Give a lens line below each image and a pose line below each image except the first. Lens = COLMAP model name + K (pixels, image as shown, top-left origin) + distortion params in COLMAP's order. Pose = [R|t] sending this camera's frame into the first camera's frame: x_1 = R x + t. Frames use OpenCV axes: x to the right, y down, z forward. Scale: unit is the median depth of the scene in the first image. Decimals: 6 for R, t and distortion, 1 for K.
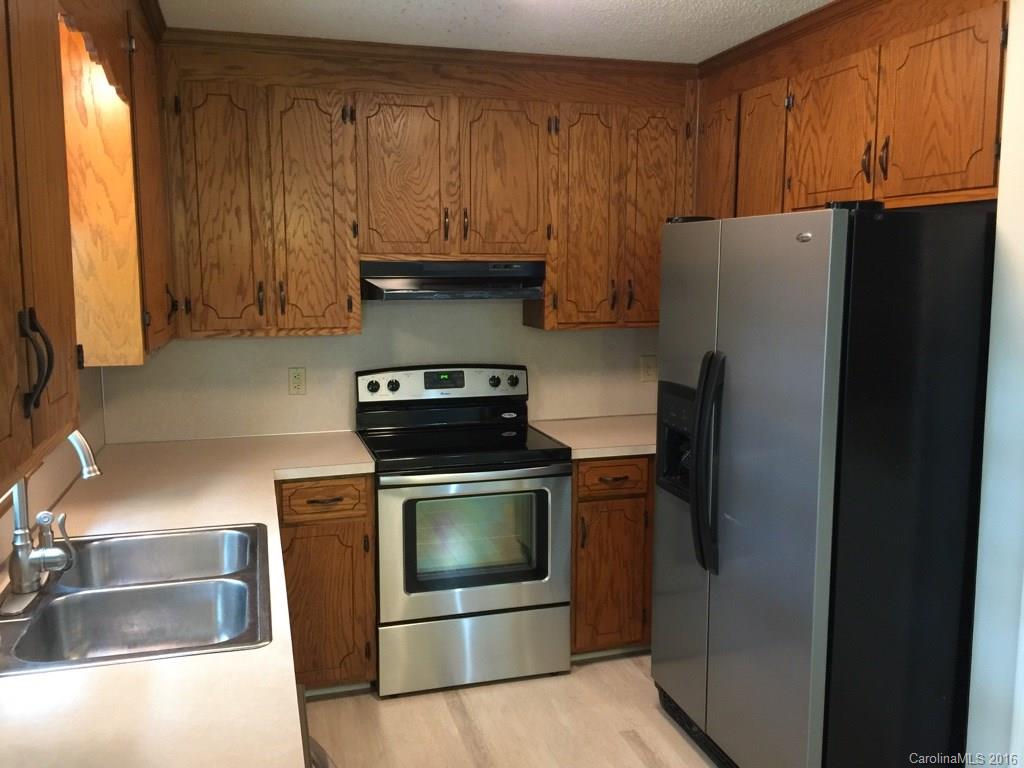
lens RADIAL K [[893.3, 0, 515.2], [0, 893.3, 380.3], [0, 0, 1]] dist [0.075487, -0.109484]
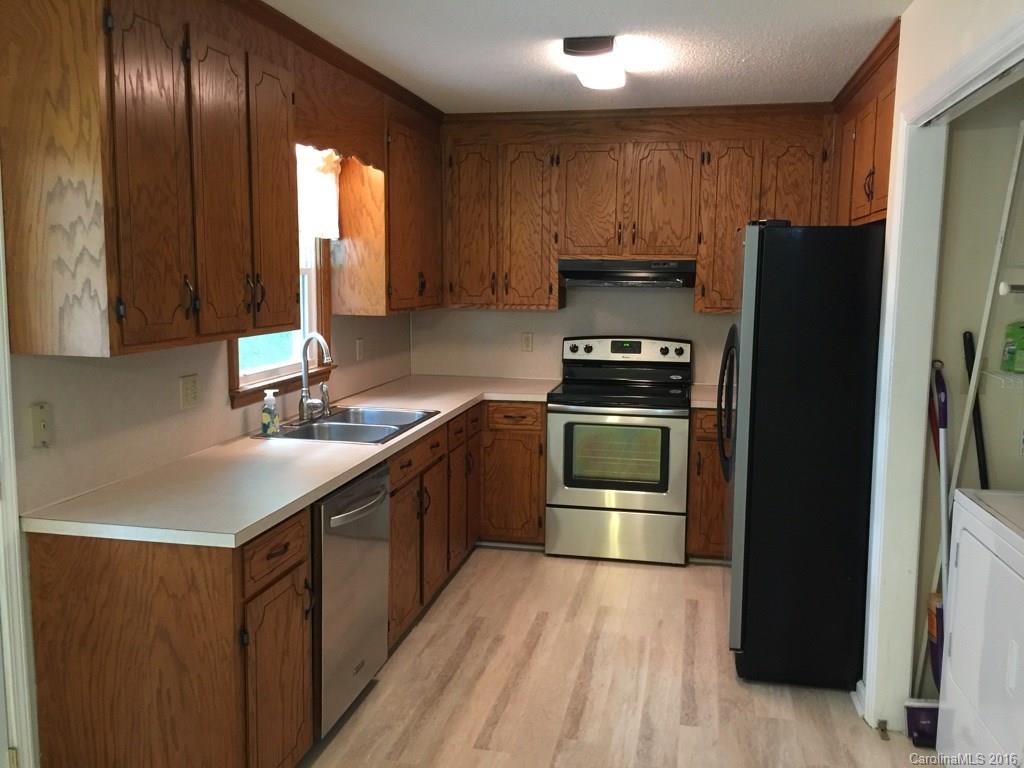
lens RADIAL K [[893.3, 0, 510.2], [0, 893.3, 383.4], [0, 0, 1]] dist [0.075487, -0.109484]
pose [[0.882473, 0.071267, -0.464933, 0.445056], [-0.070392, 0.997333, 0.019266, 0.045199], [0.465066, 0.015726, 0.885136, -0.320463]]
